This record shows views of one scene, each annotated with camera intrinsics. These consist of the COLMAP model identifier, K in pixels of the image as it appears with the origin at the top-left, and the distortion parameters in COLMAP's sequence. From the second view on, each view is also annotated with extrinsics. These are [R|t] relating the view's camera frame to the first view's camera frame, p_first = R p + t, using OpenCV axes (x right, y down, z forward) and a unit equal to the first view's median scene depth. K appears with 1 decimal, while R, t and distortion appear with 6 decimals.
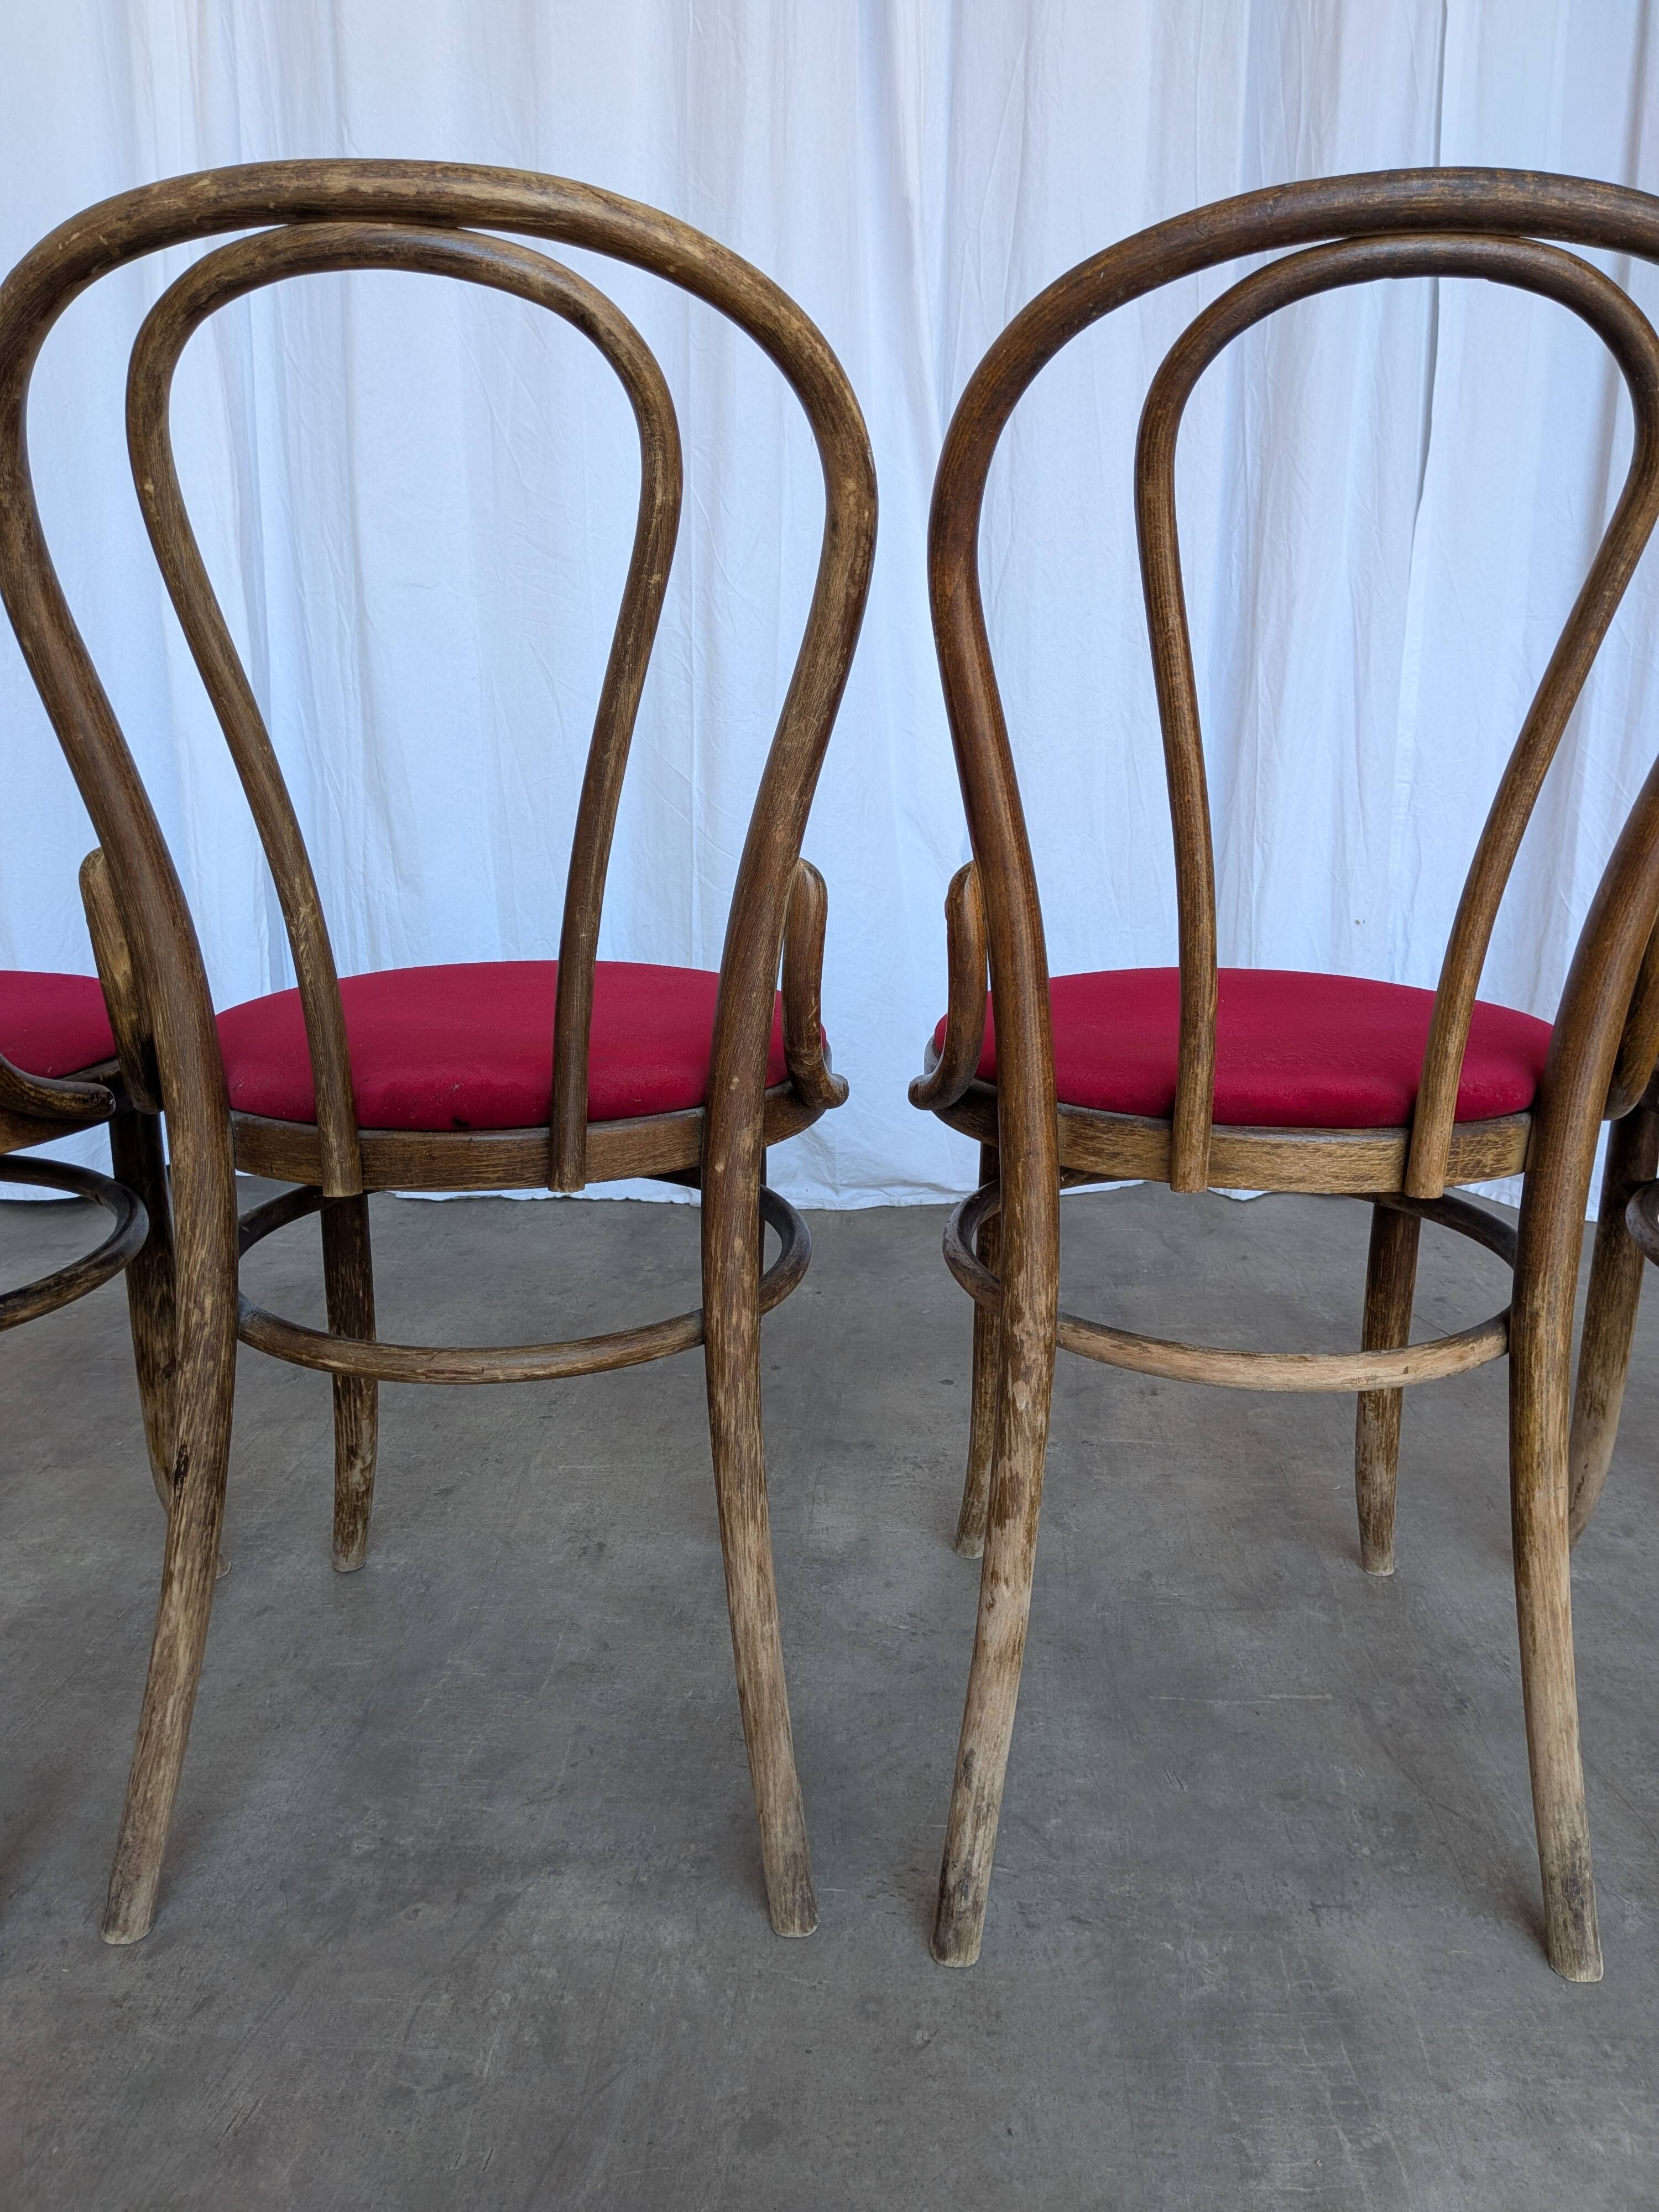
lens RADIAL K [[1635.9, 0, 880.5], [0, 1635.9, 1097.7], [0, 0, 1]] dist [0.029514, -0.070729]
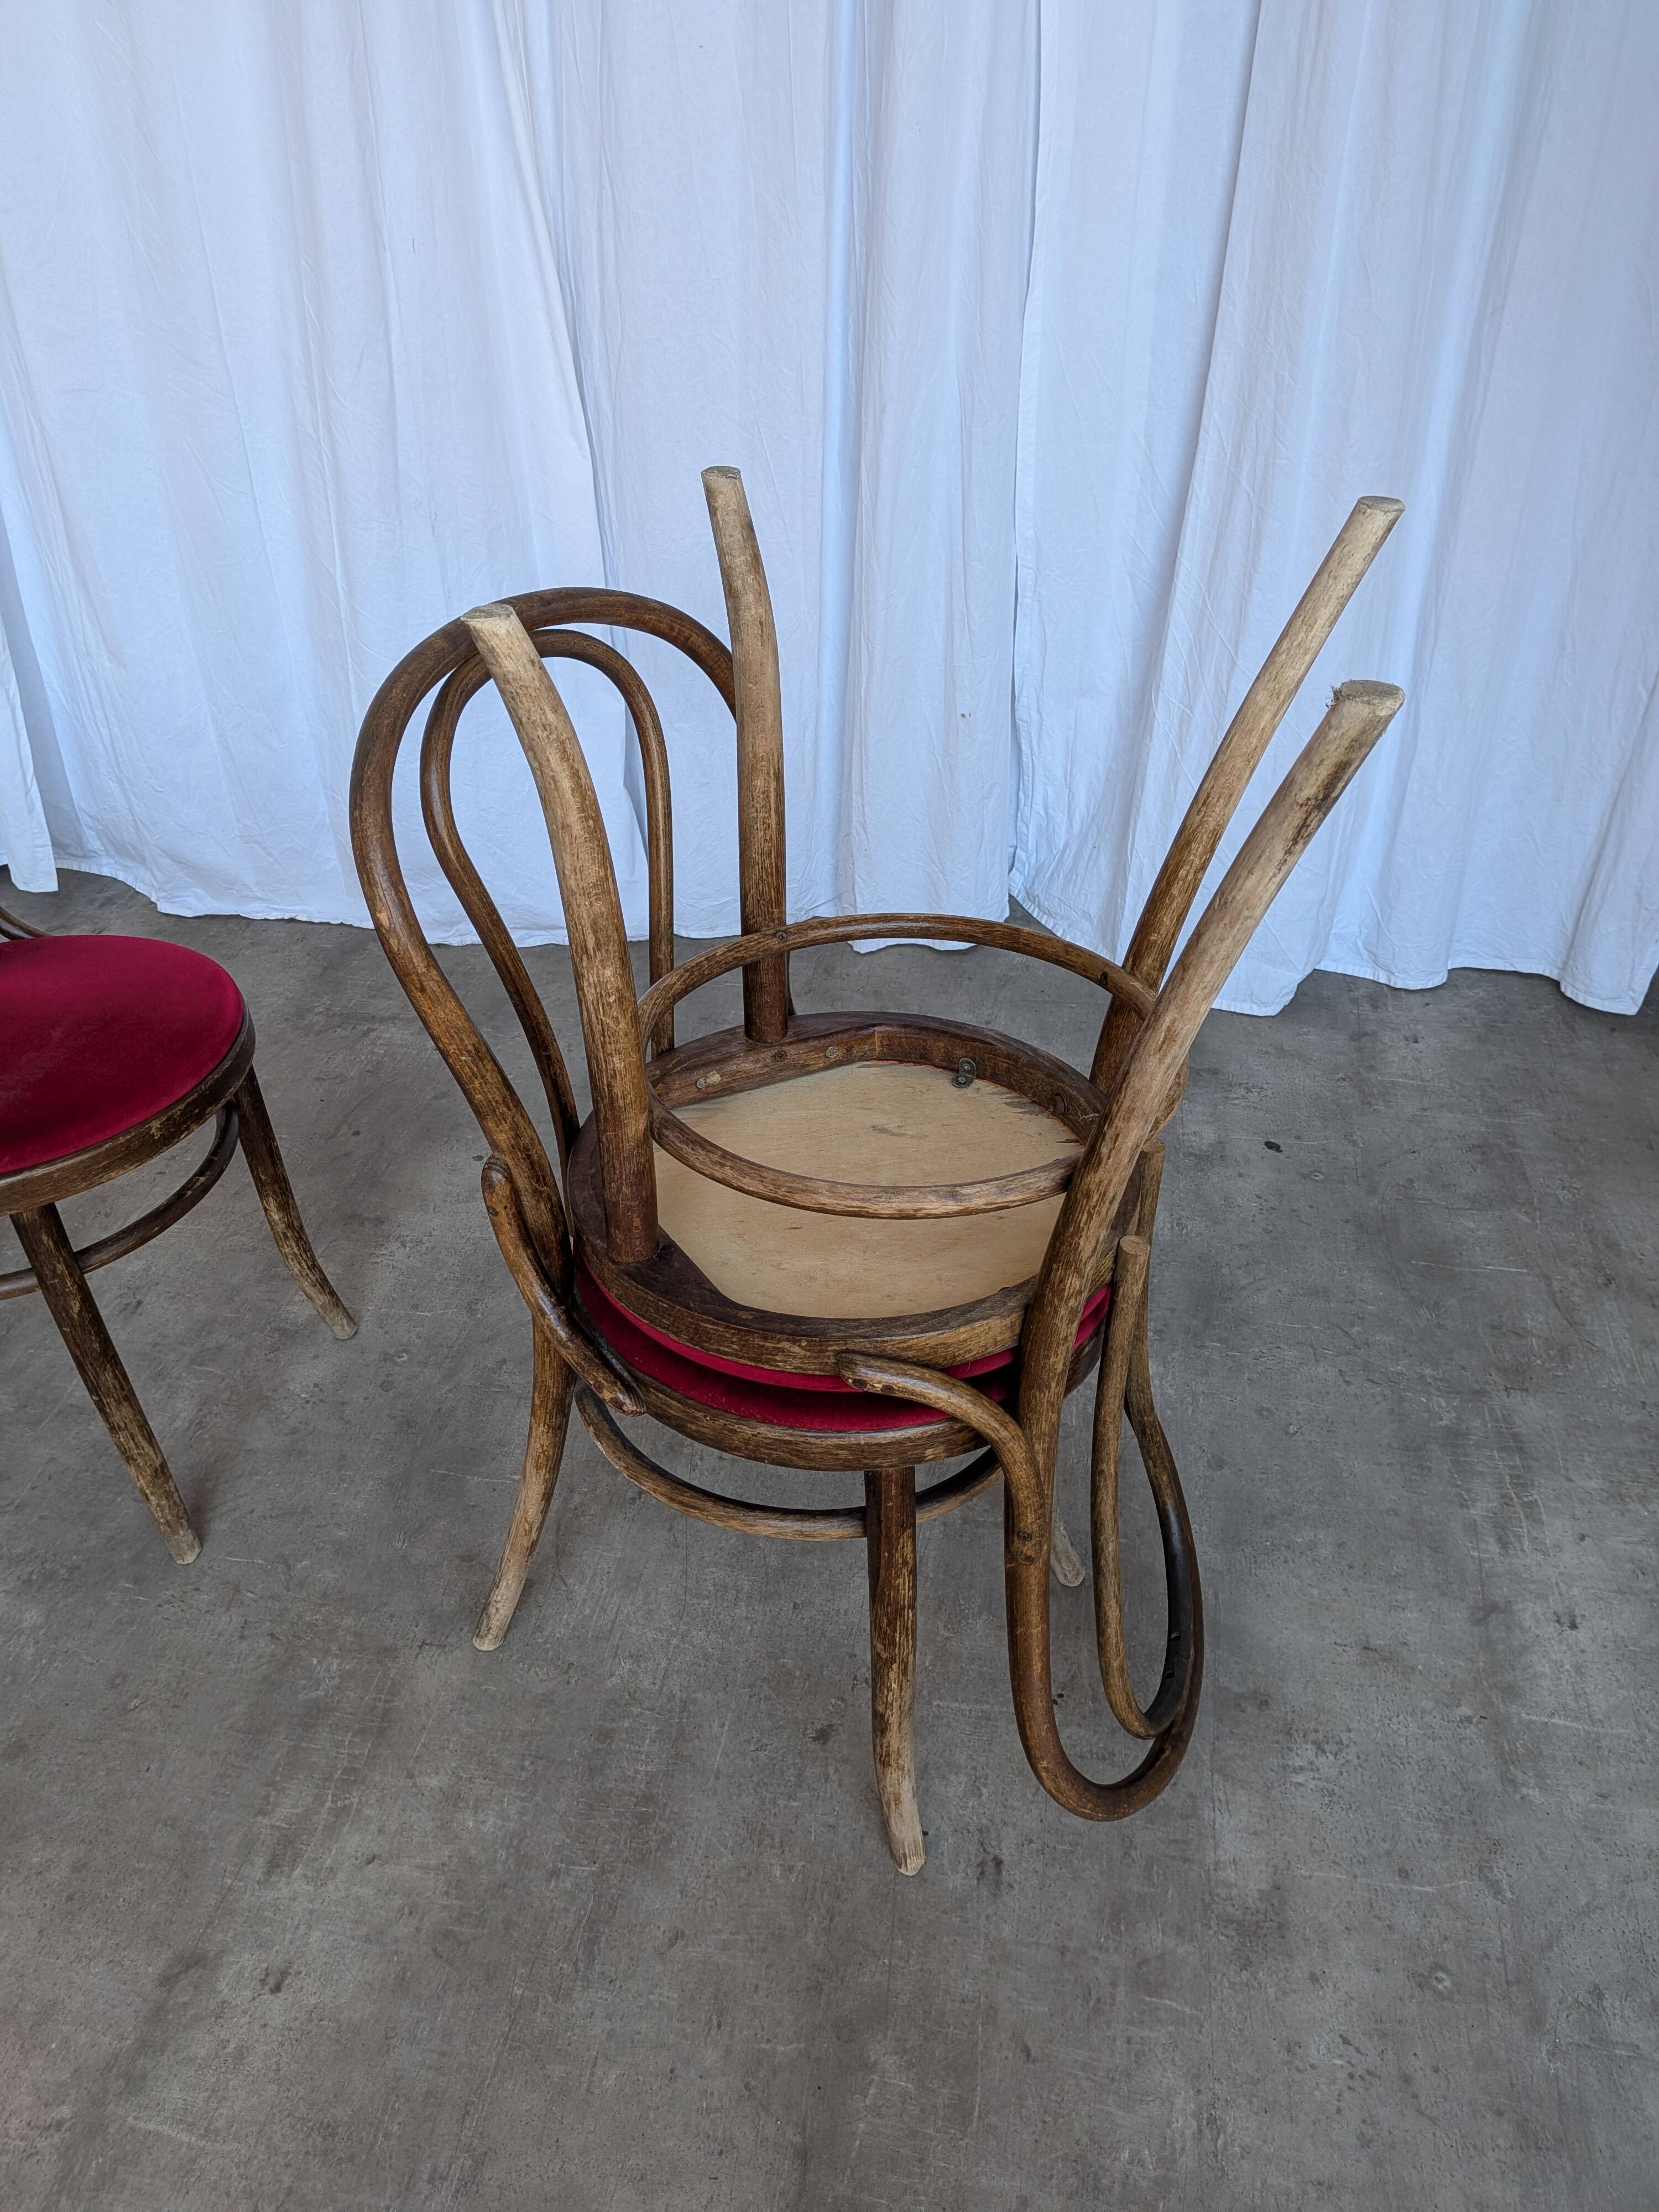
lens RADIAL K [[1635.9, 0, 791.7], [0, 1635.9, 1098.1], [0, 0, 1]] dist [0.029514, -0.070729]
pose [[0.988723, 0.067675, -0.133595, 0.644569], [-0.018840, 0.941194, 0.337341, -0.434083], [0.148568, -0.331019, 0.931855, -0.189214]]
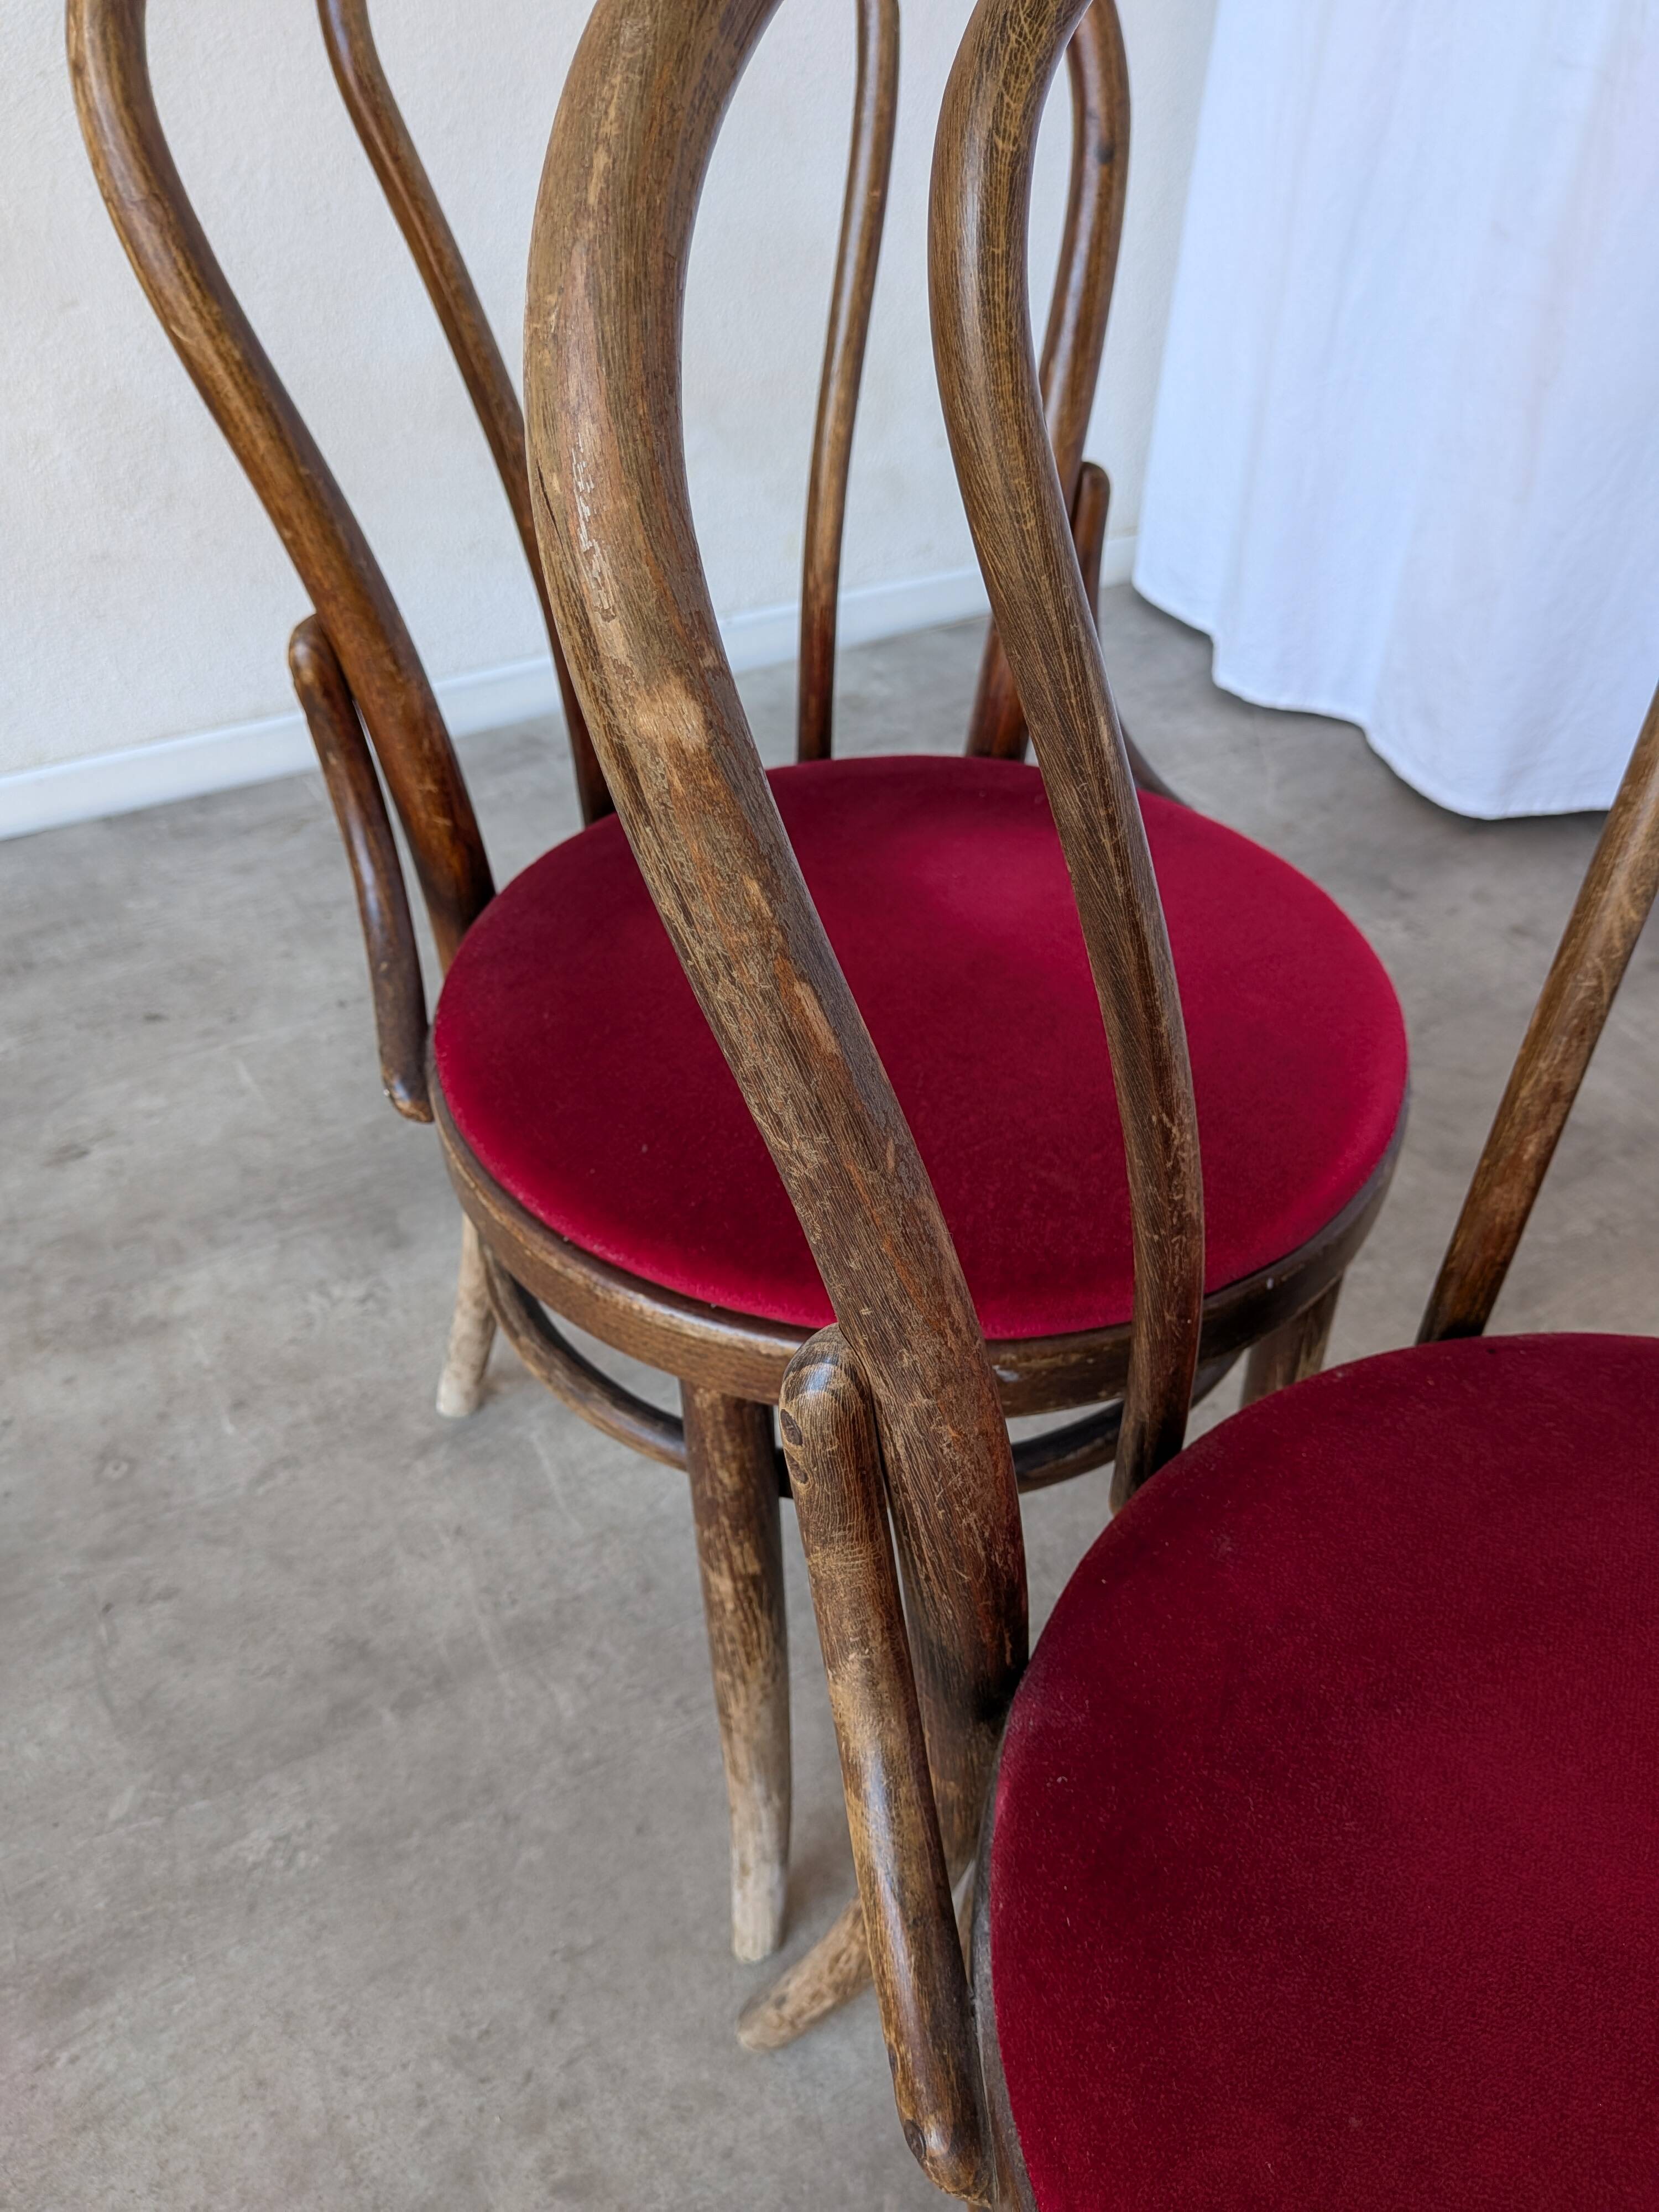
lens RADIAL K [[1678.2, 0, 790.8], [0, 1678.2, 1146.1], [0, 0, 1]] dist [-0.013781, -0.015608]
pose [[0.494604, 0.568852, -0.657095, -0.103461], [-0.210986, 0.812020, 0.544159, -0.313070], [0.843120, -0.130505, 0.521648, 0.570547]]
